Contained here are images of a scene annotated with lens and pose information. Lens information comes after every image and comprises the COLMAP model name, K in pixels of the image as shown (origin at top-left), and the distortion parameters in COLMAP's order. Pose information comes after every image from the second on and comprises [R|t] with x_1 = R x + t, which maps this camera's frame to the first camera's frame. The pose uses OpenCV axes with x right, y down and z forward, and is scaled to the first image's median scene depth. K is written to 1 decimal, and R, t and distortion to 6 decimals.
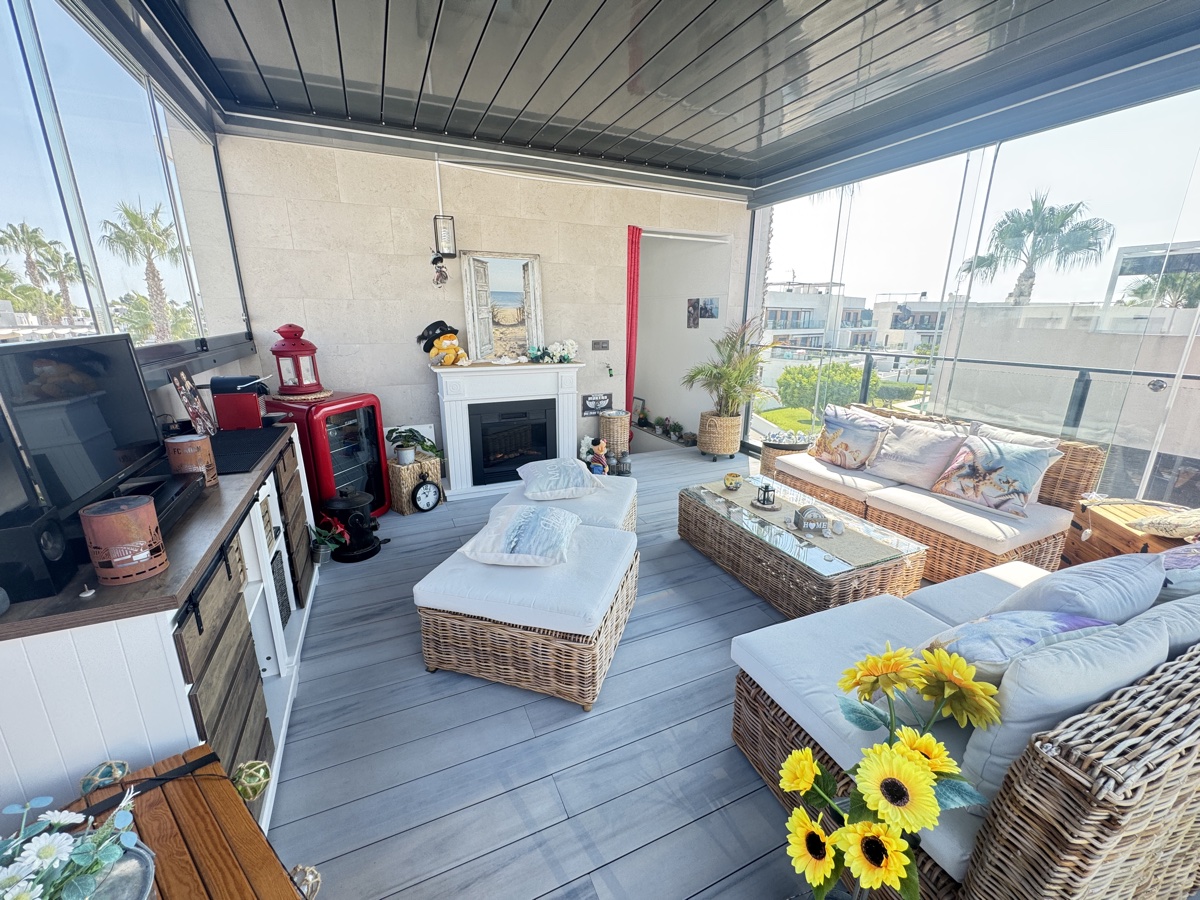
lens RADIAL K [[482.2, 0, 595.6], [0, 482.2, 448.6], [0, 0, 1]] dist [-0.002957, 0.000745]
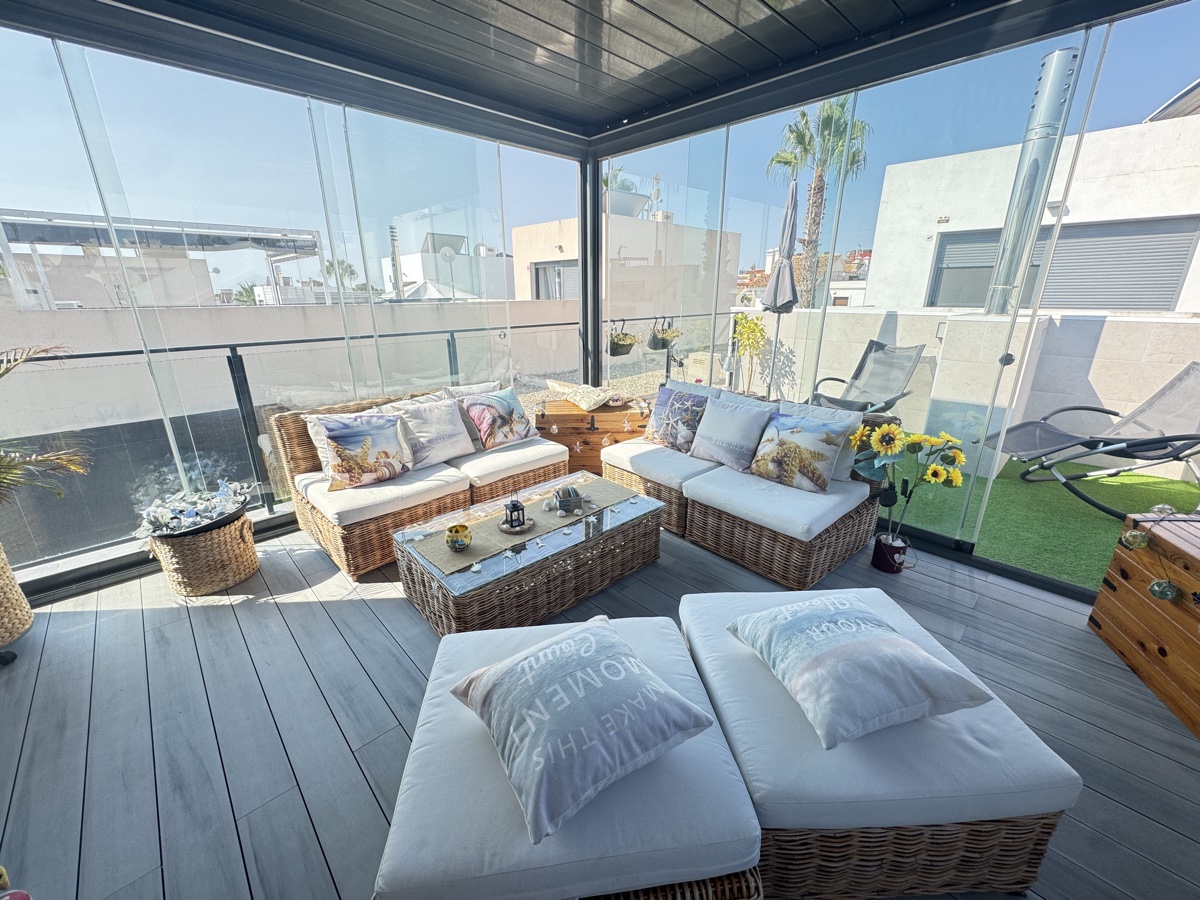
lens RADIAL K [[482.2, 0, 594.8], [0, 482.2, 450.1], [0, 0, 1]] dist [-0.002957, 0.000745]
pose [[-0.326832, -0.294879, 0.897901, -0.371290], [0.258548, 0.885936, 0.385060, -0.265710], [-0.909029, 0.358000, -0.213312, 0.969455]]
